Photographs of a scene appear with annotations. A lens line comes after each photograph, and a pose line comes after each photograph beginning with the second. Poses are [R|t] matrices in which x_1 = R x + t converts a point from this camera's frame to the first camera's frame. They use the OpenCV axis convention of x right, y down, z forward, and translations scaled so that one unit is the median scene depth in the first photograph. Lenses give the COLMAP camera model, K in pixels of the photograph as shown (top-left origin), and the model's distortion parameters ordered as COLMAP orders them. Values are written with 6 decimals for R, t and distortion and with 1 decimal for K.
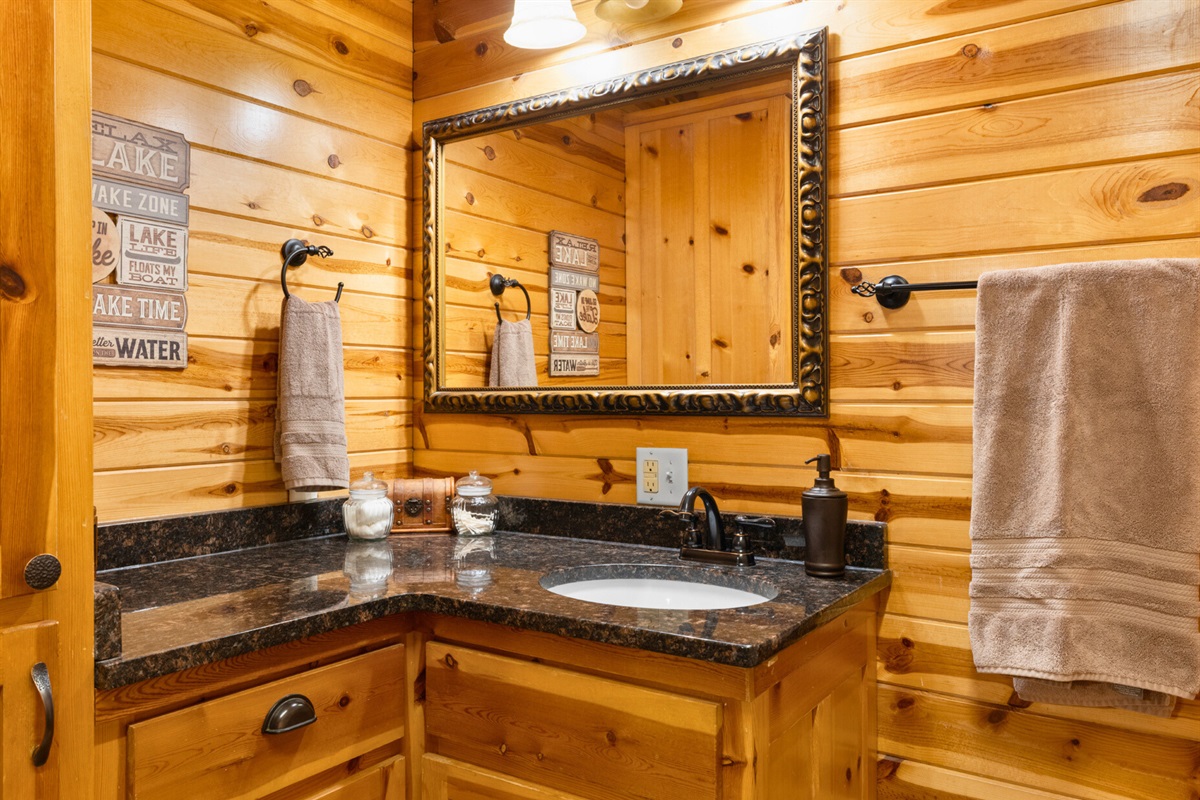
lens RADIAL K [[878.3, 0, 598.8], [0, 878.3, 403.7], [0, 0, 1]] dist [0.002978, 0.005887]
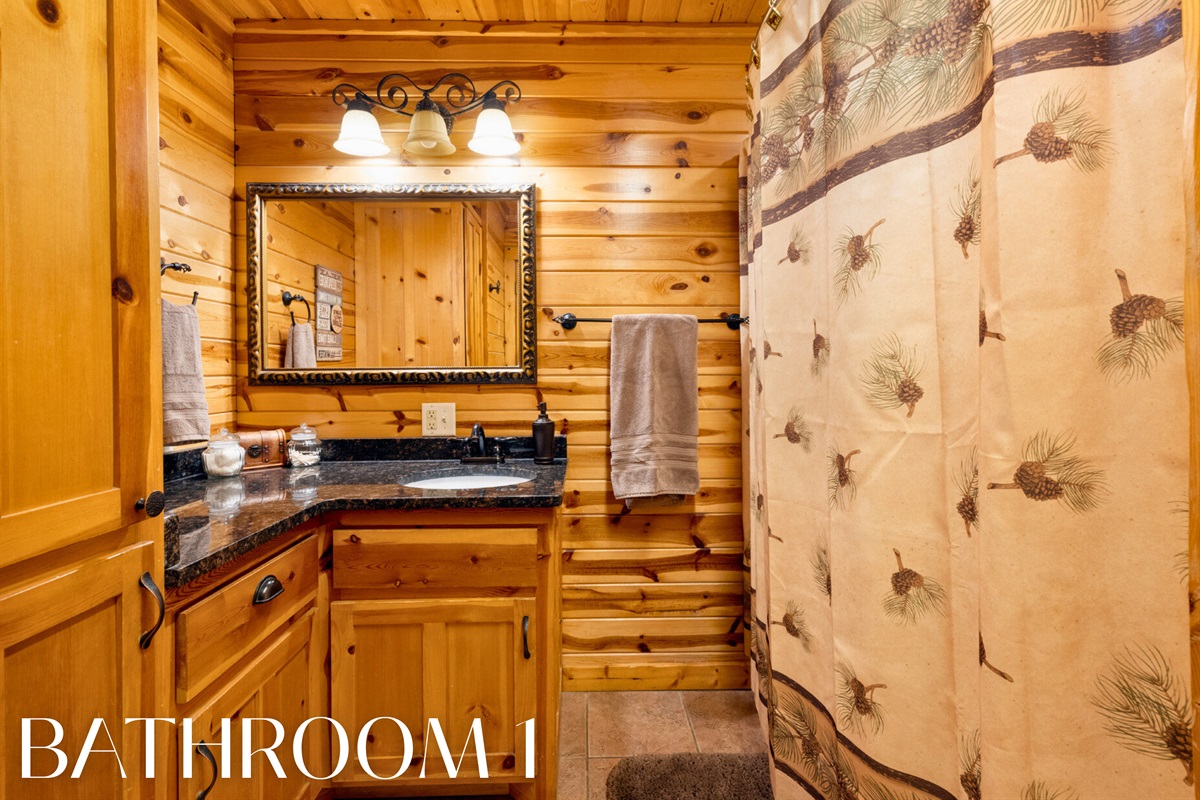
lens RADIAL K [[525.7, 0, 594.7], [0, 525.7, 378.7], [0, 0, 1]] dist [0.004943, 0.000030]
pose [[0.821879, -0.011370, 0.569548, -0.270317], [0.010182, 0.999934, 0.005268, -0.000152], [-0.569571, 0.001470, 0.821941, -0.030558]]
